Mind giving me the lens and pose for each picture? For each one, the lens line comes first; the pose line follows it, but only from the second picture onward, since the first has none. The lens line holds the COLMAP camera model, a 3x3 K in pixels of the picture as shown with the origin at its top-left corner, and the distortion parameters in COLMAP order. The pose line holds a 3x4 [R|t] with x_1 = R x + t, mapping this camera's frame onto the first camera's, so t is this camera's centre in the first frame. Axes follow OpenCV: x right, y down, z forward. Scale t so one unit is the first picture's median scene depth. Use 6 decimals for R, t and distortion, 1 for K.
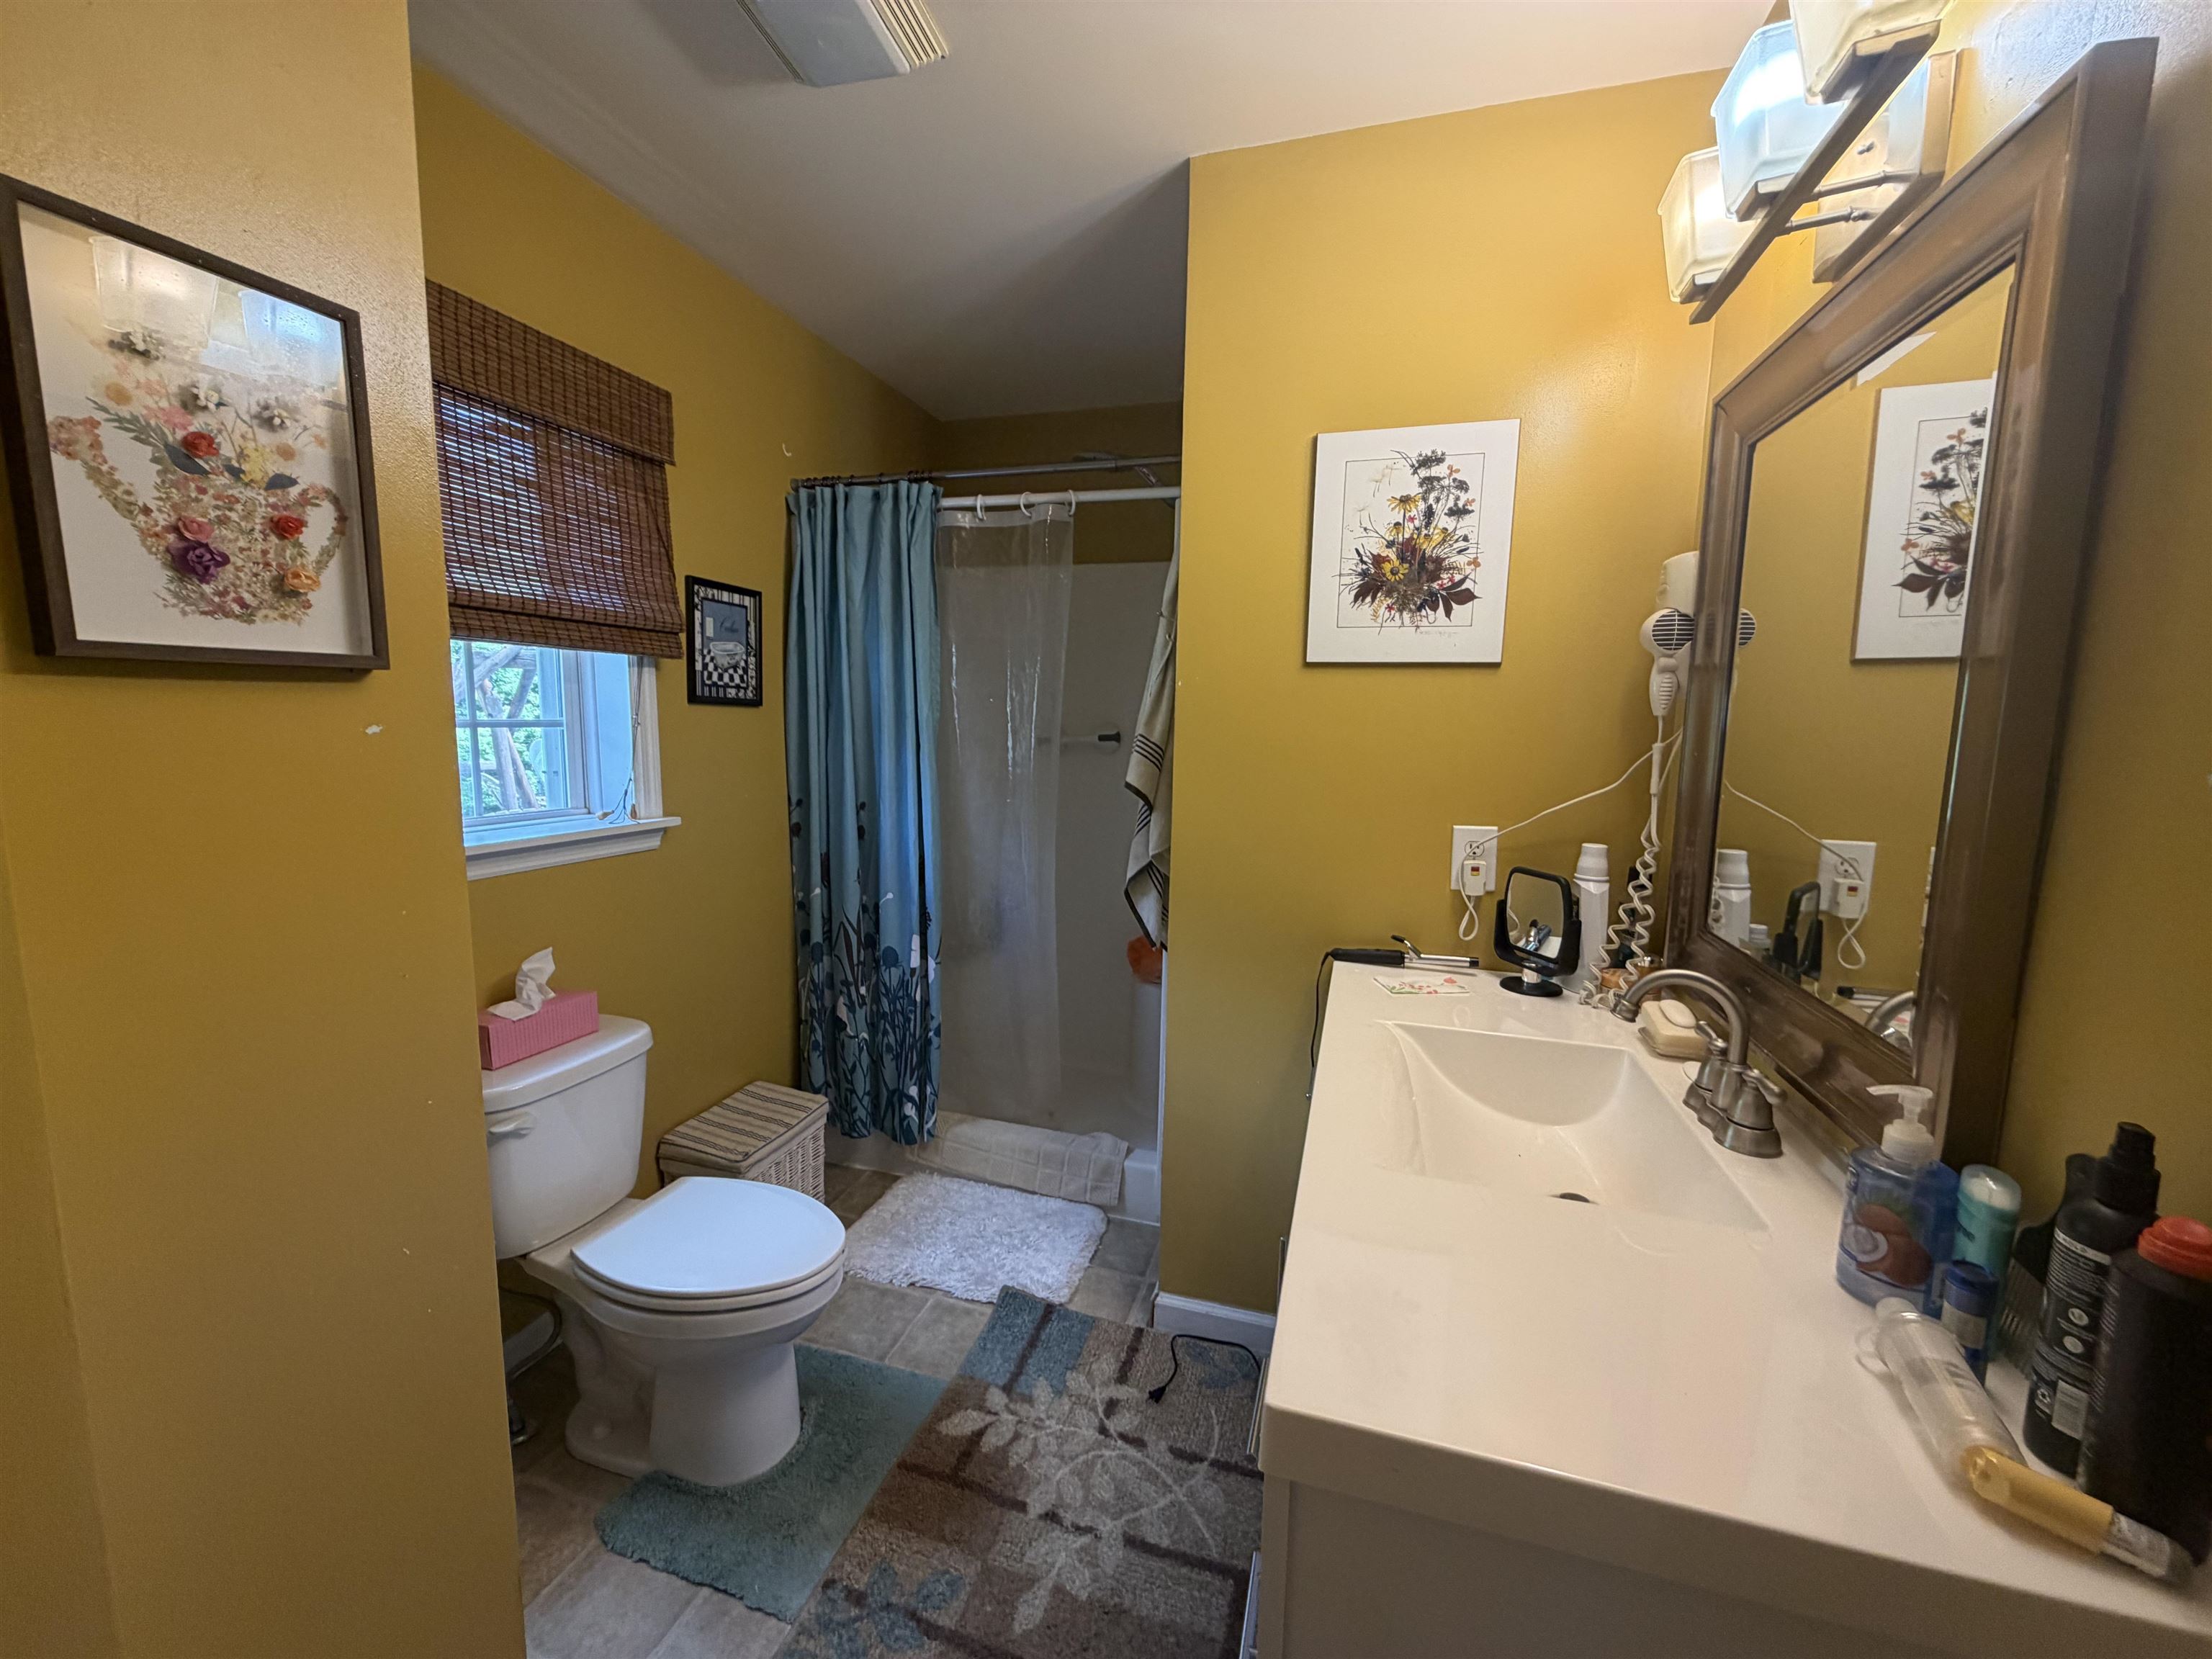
lens RADIAL K [[877.8, 0, 1104.1], [0, 877.8, 826.5], [0, 0, 1]] dist [-0.000817, 0.000049]
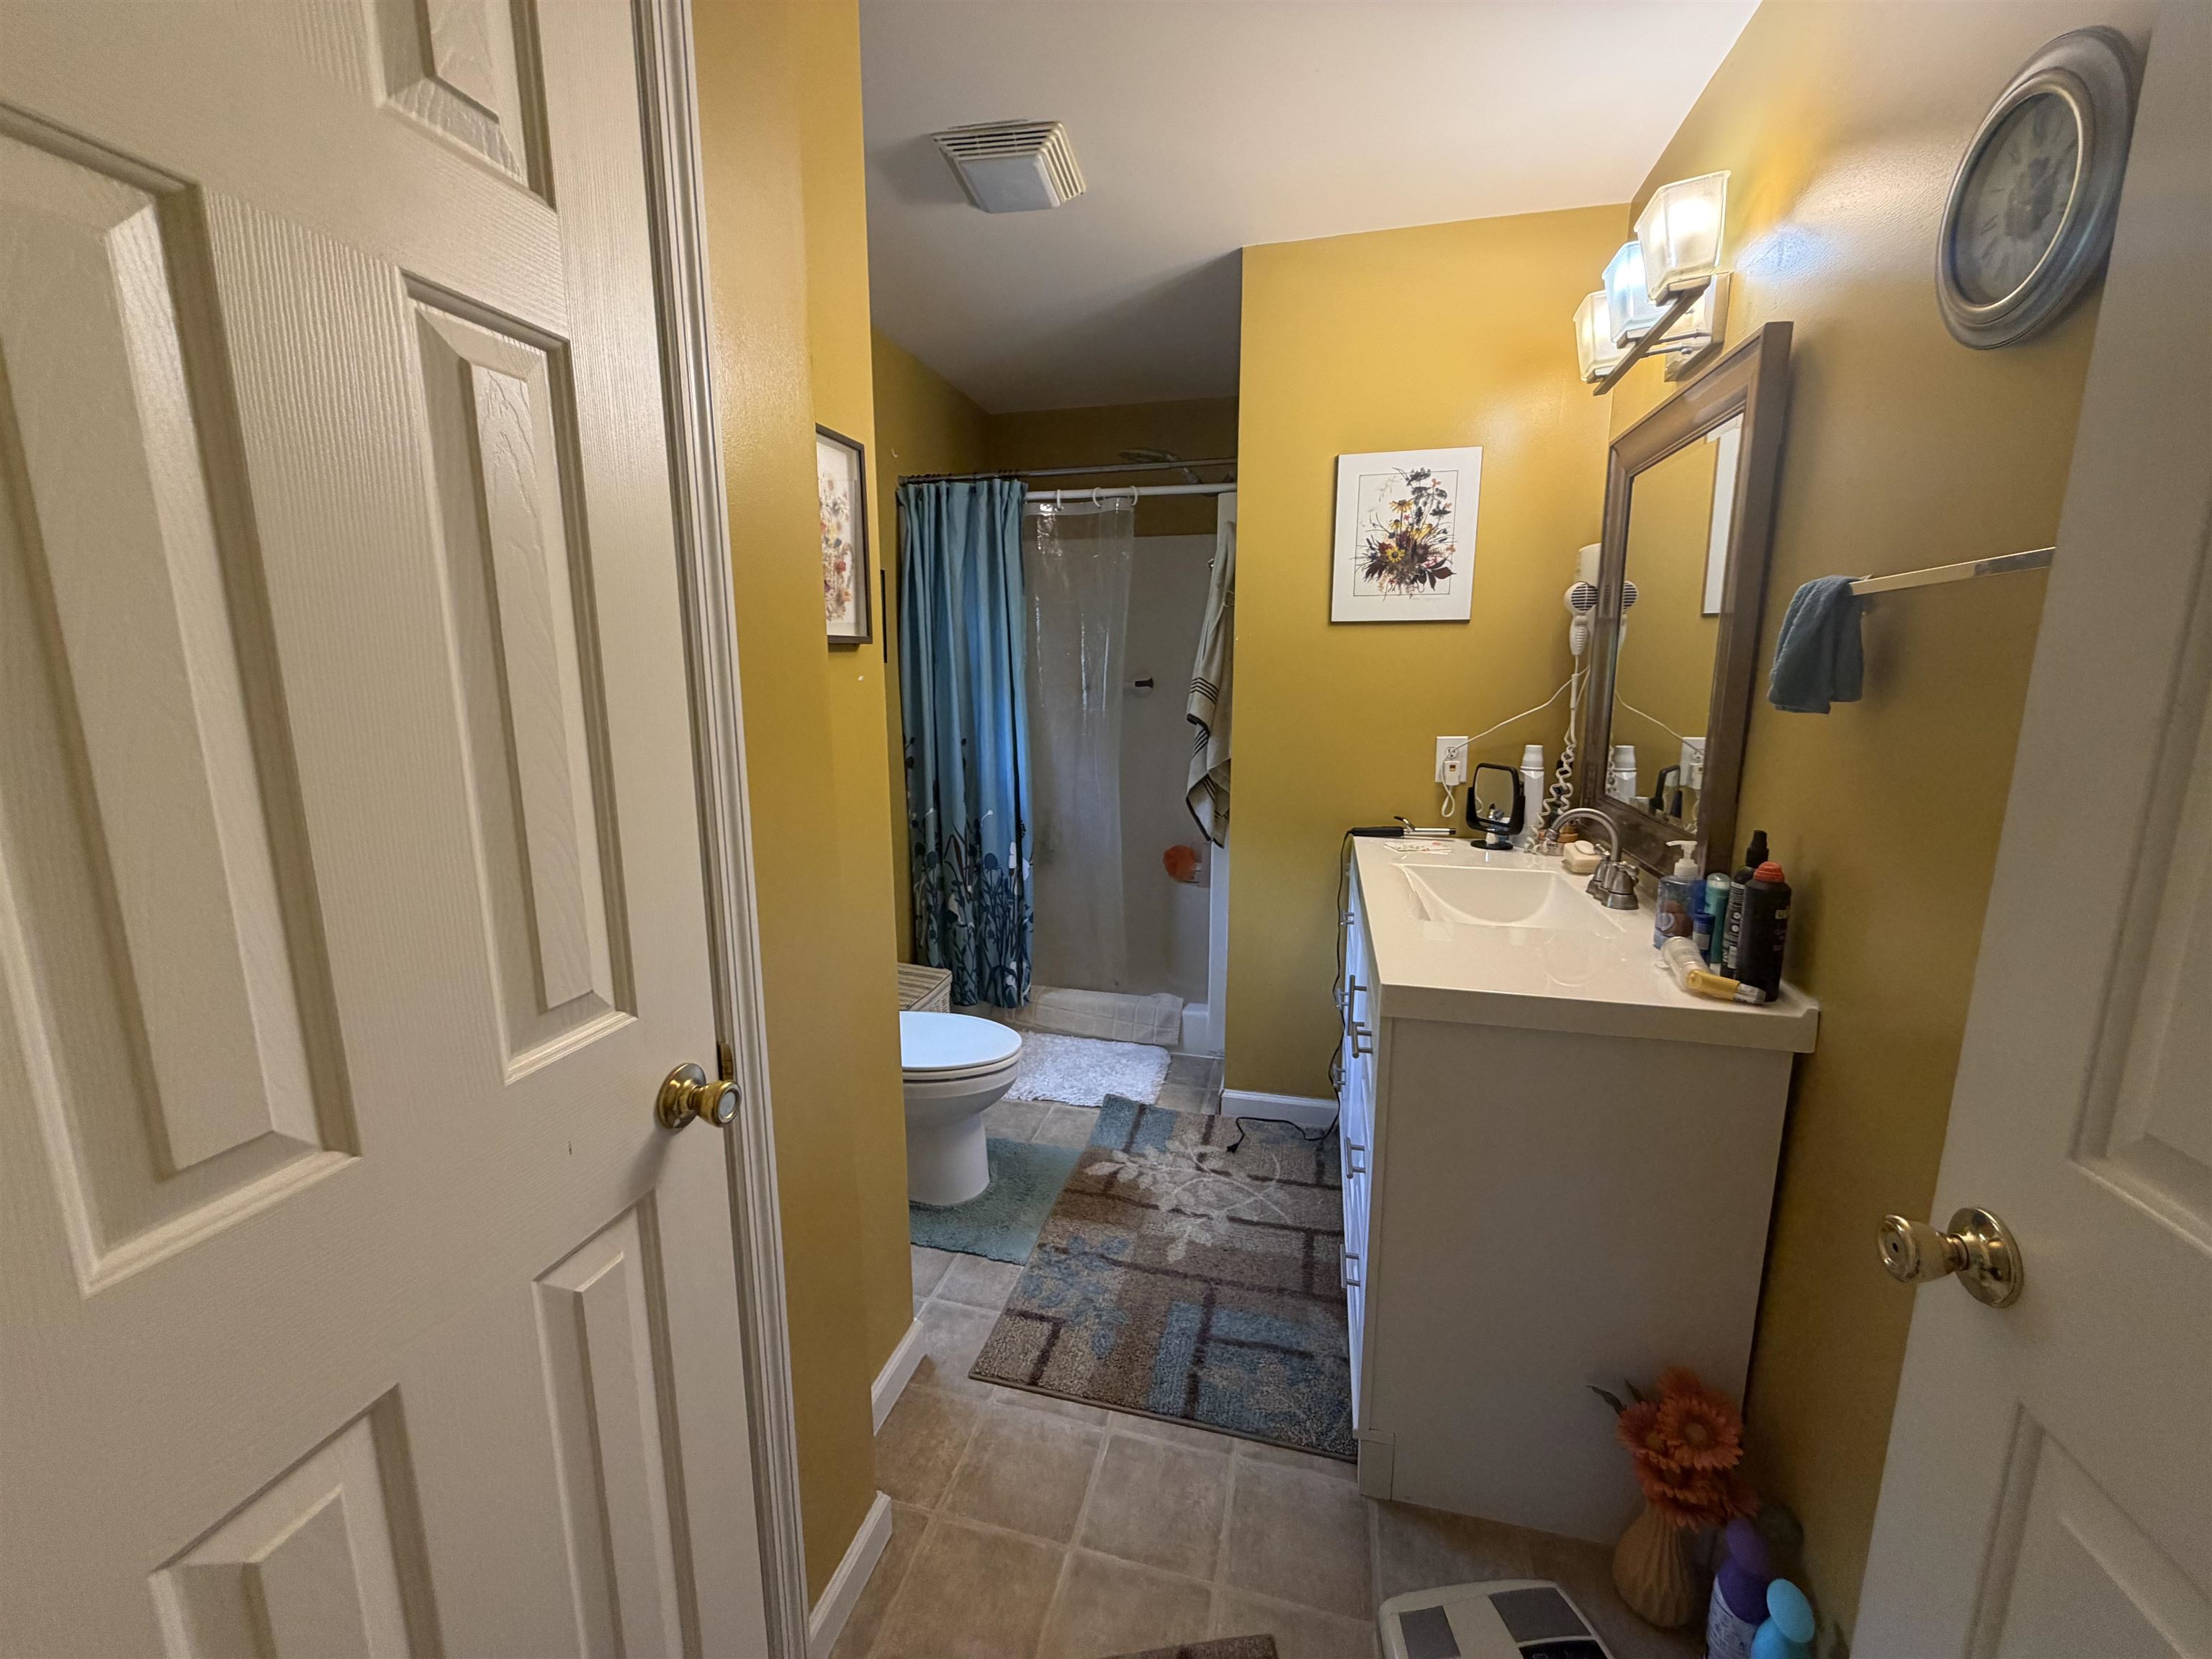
lens RADIAL K [[877.8, 0, 1104.8], [0, 877.8, 827.8], [0, 0, 1]] dist [-0.000817, 0.000049]
pose [[0.998264, -0.031314, 0.049885, -0.216524], [0.028501, 0.998016, 0.056146, 0.052097], [-0.051544, -0.054627, 0.997176, -0.399595]]
